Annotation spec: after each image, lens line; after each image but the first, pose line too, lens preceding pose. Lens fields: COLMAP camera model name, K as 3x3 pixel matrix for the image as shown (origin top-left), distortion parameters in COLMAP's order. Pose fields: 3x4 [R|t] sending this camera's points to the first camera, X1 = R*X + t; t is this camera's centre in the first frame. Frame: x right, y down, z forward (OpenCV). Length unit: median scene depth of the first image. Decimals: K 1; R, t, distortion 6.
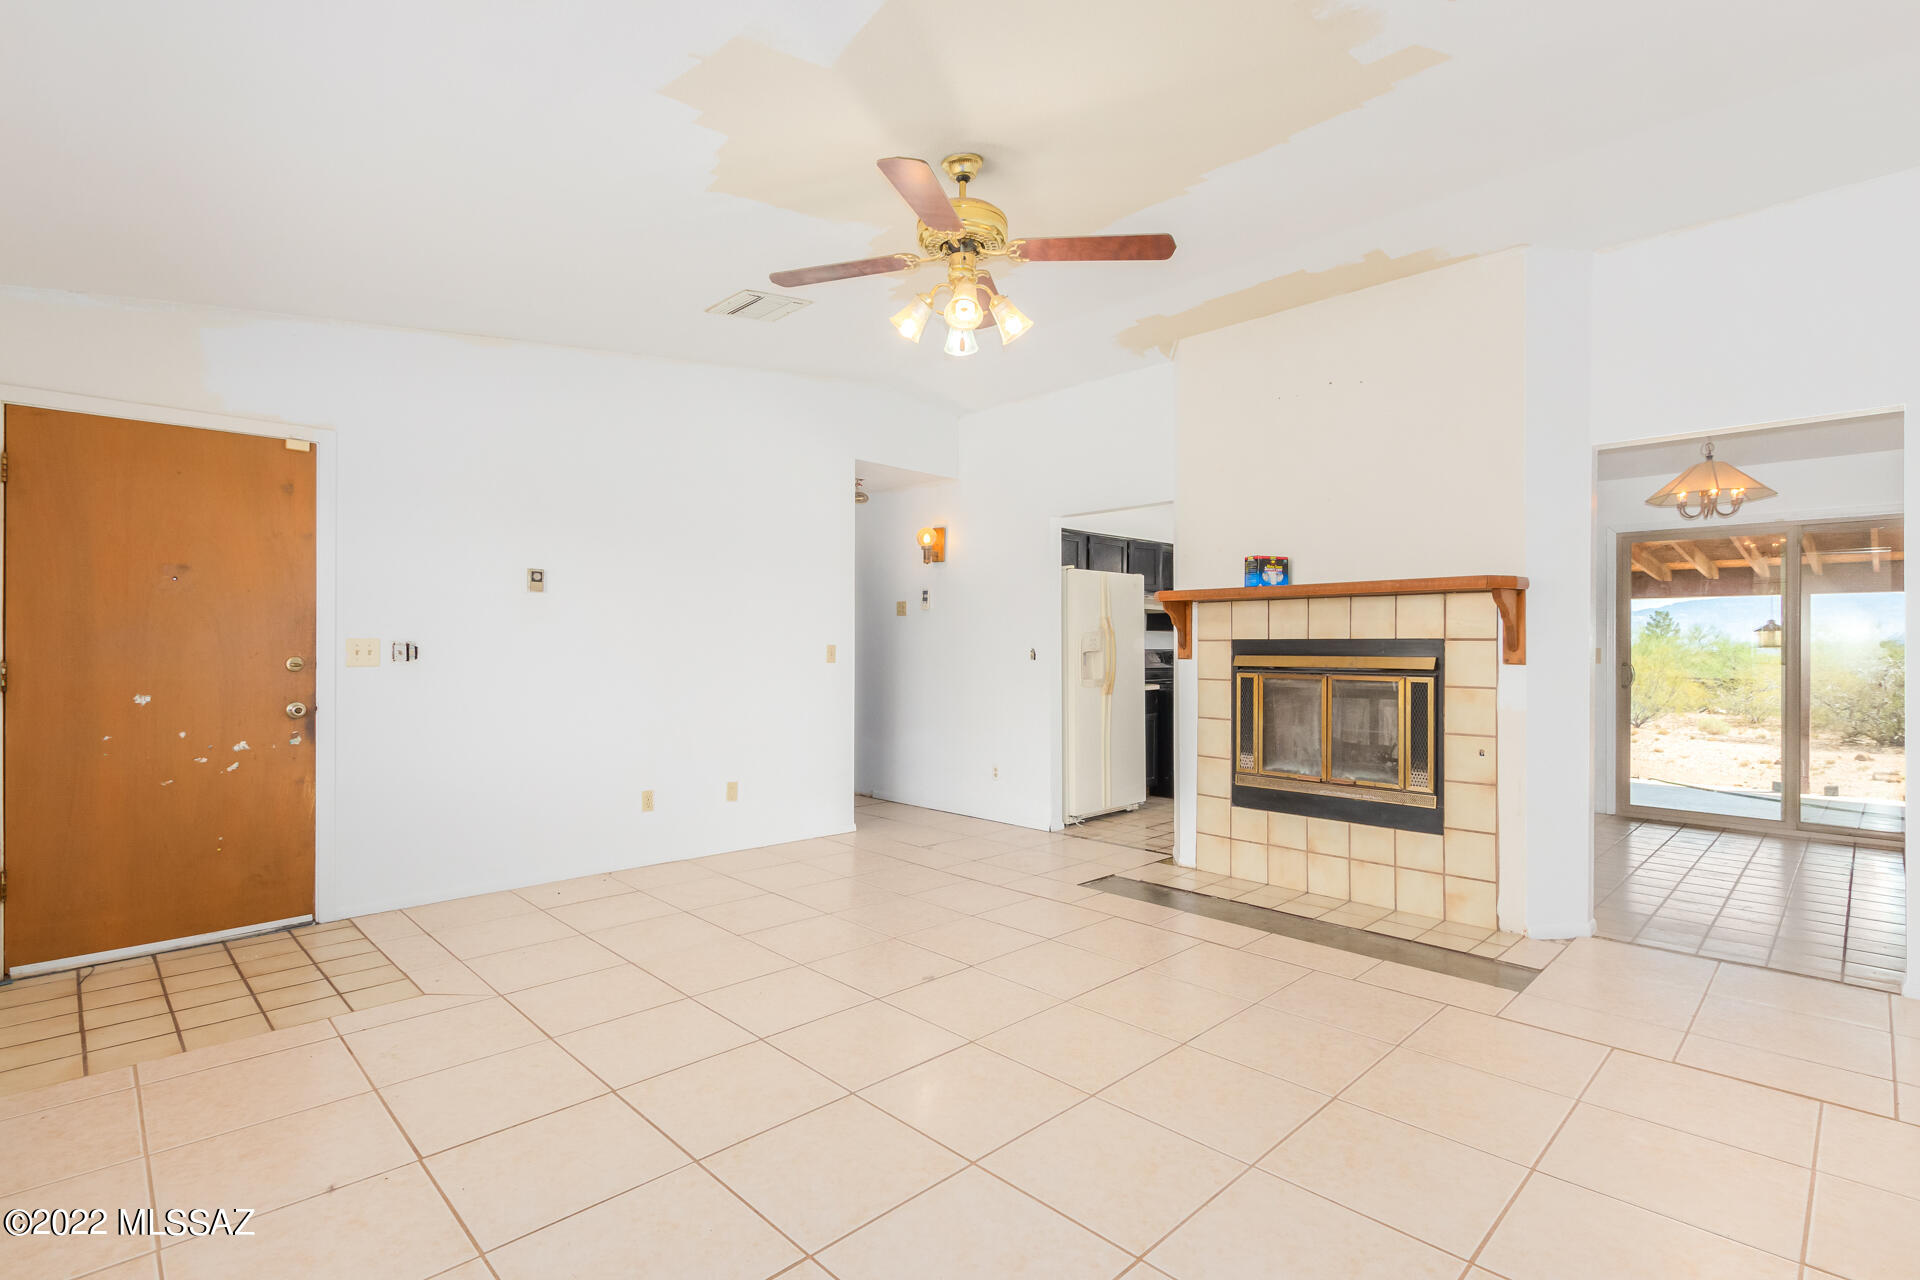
lens RADIAL K [[905.0, 0, 963.9], [0, 905.0, 650.6], [0, 0, 1]] dist [0.001283, 0.000010]
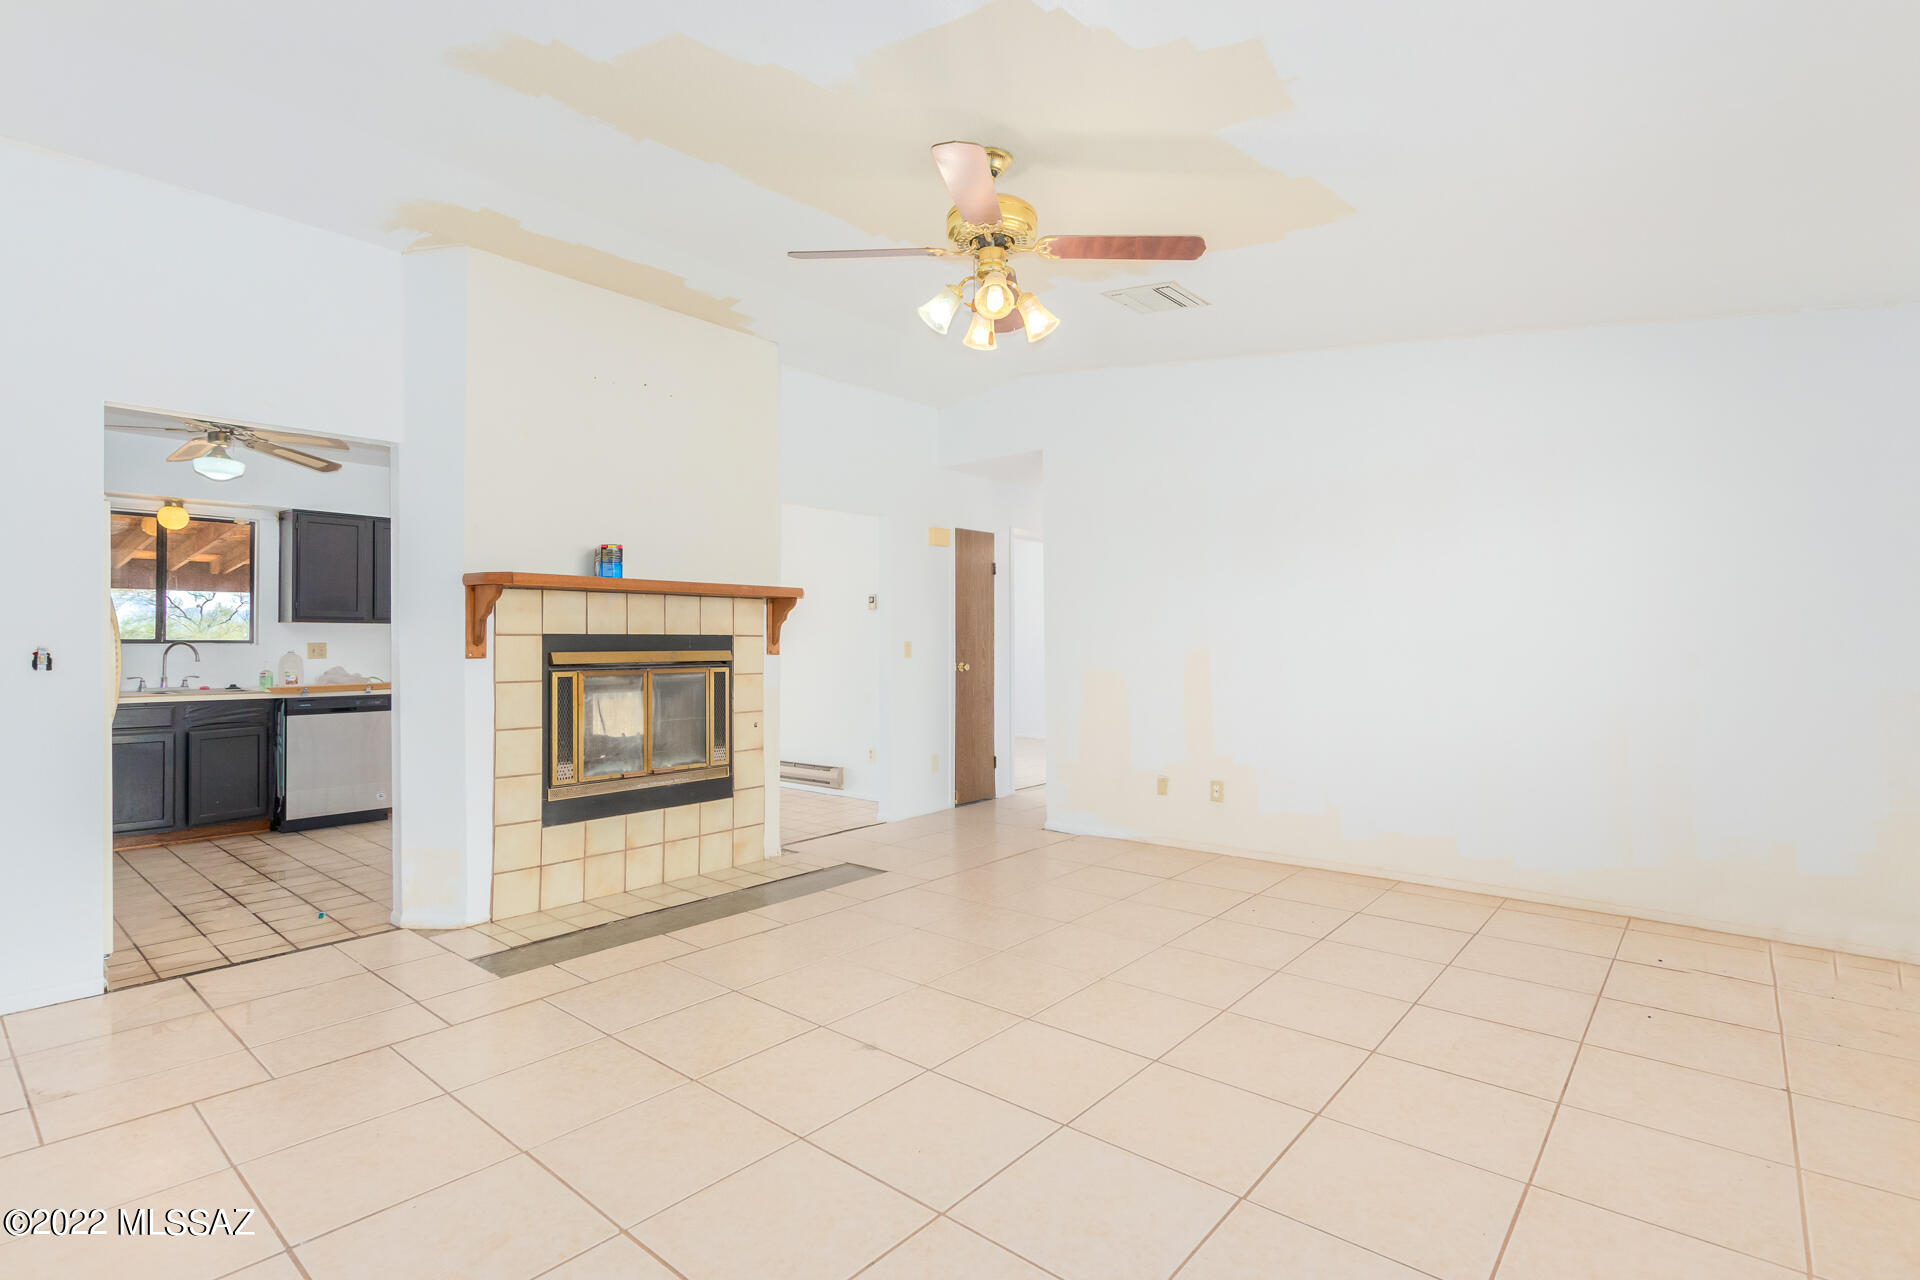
lens RADIAL K [[907.4, 0, 971.4], [0, 907.4, 636.4], [0, 0, 1]] dist [0.003762, -0.000045]
pose [[-0.102039, 0.005502, 0.994765, -0.706550], [0.008113, 0.999956, -0.004699, -0.002887], [-0.994747, 0.007591, -0.102079, 0.799058]]
